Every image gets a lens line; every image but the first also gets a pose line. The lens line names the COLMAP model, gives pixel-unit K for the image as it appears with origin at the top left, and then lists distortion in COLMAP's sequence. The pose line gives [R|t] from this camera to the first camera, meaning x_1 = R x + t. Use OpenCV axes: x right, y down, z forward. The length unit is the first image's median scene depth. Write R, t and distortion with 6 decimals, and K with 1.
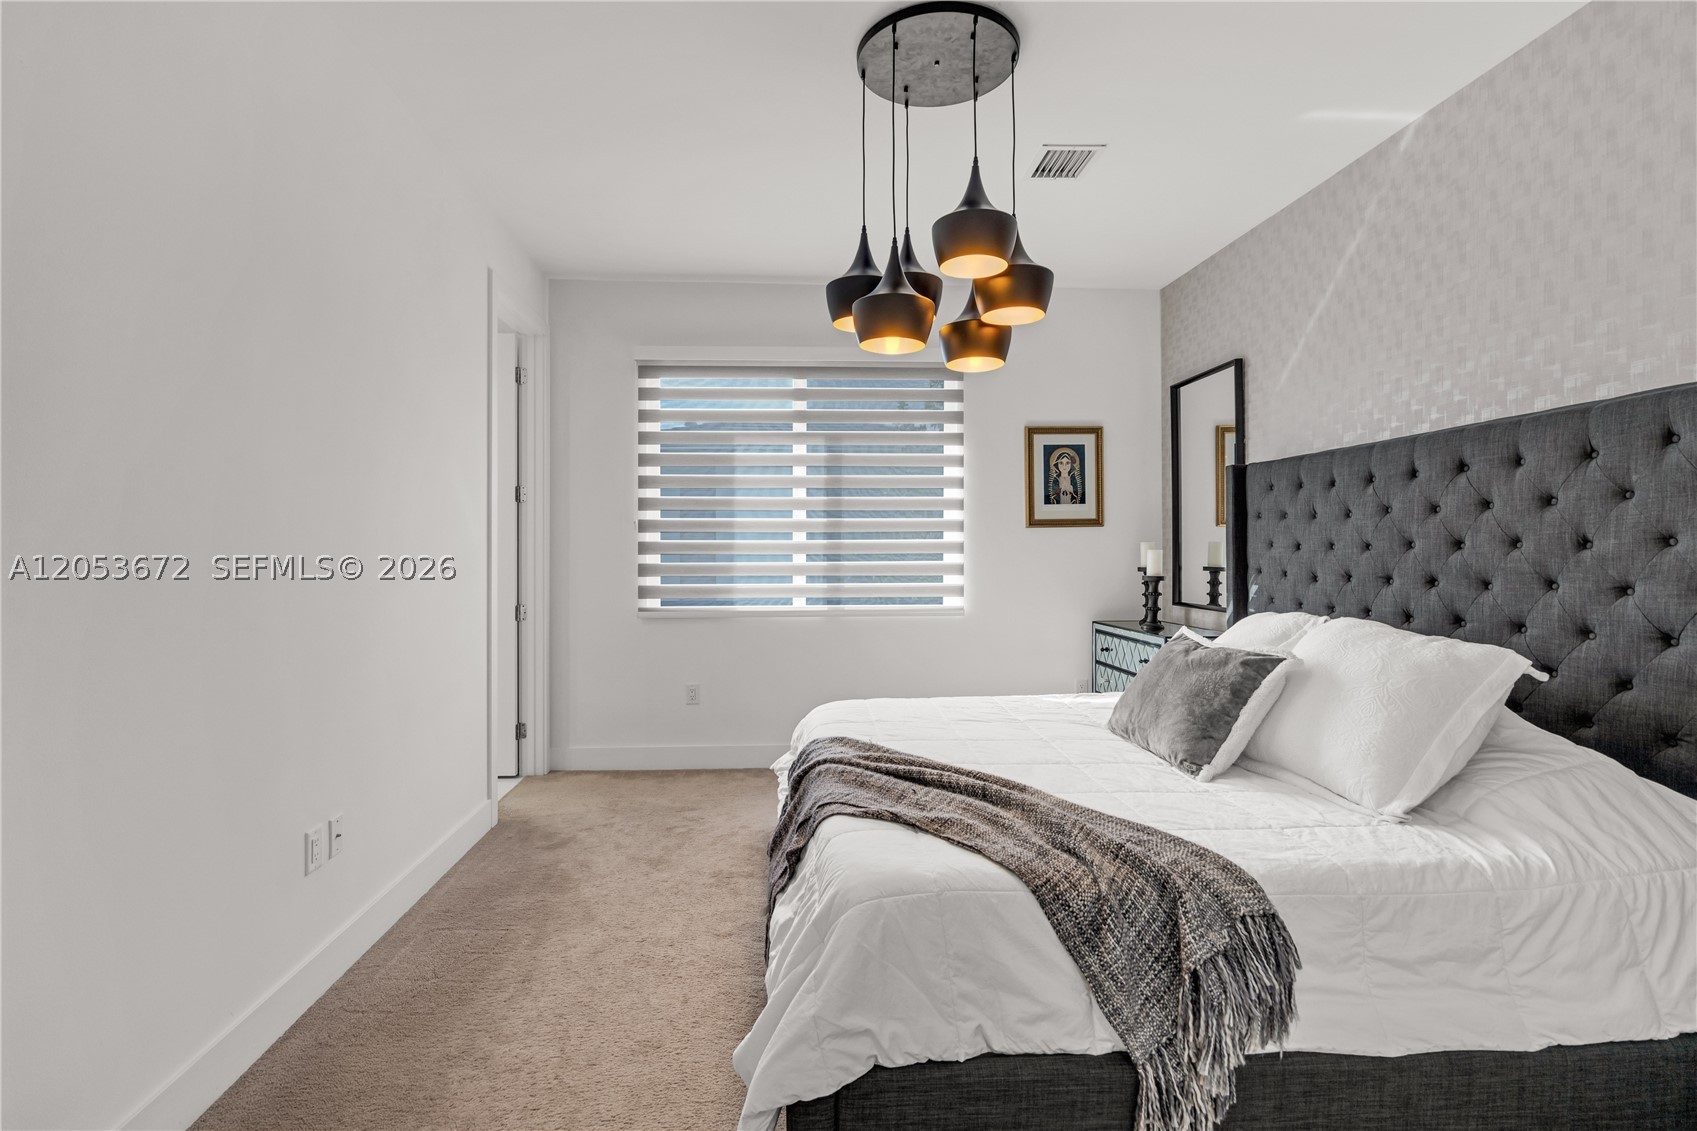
lens RADIAL K [[772.2, 0, 847.7], [0, 772.2, 551.1], [0, 0, 1]] dist [0.000513, 0.000511]
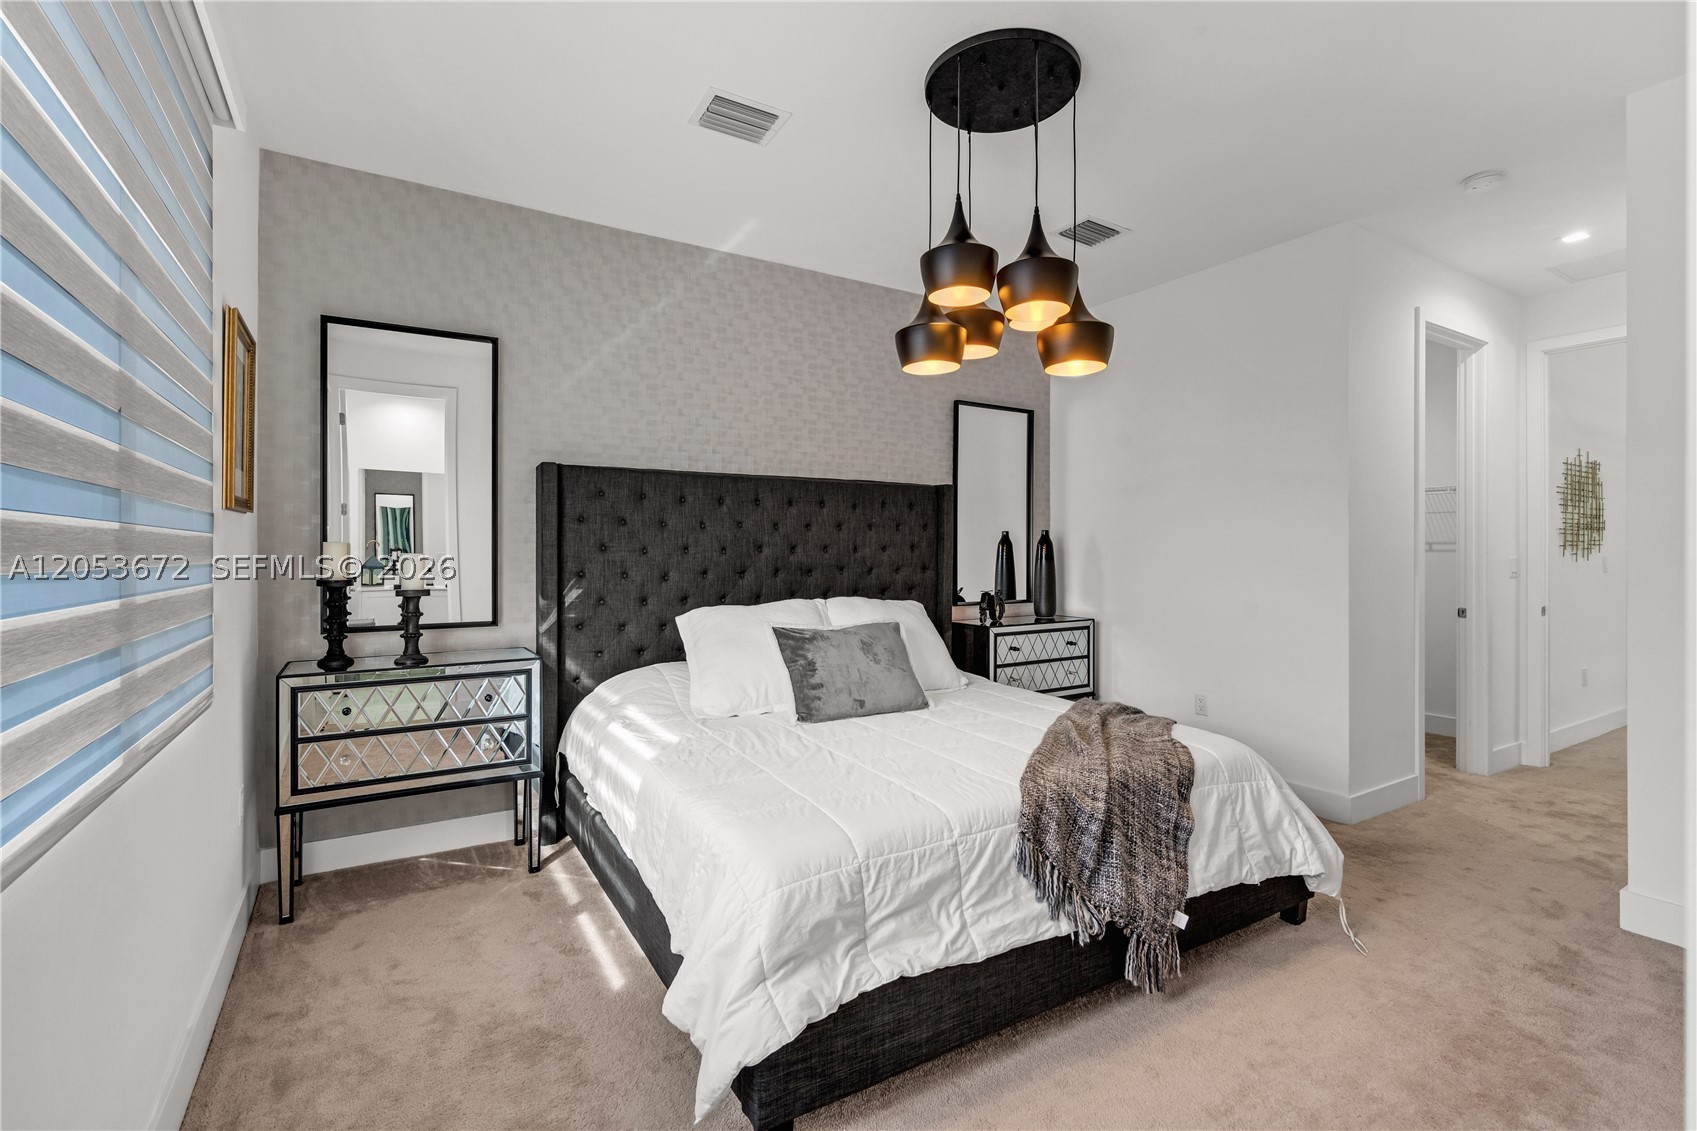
lens RADIAL K [[772.2, 0, 846.7], [0, 772.2, 563.4], [0, 0, 1]] dist [0.000513, 0.000511]
pose [[-0.441632, 0.001124, 0.897195, -0.506400], [0.012223, 0.999914, 0.004764, 0.010691], [-0.897113, 0.013070, -0.441608, 1.122554]]
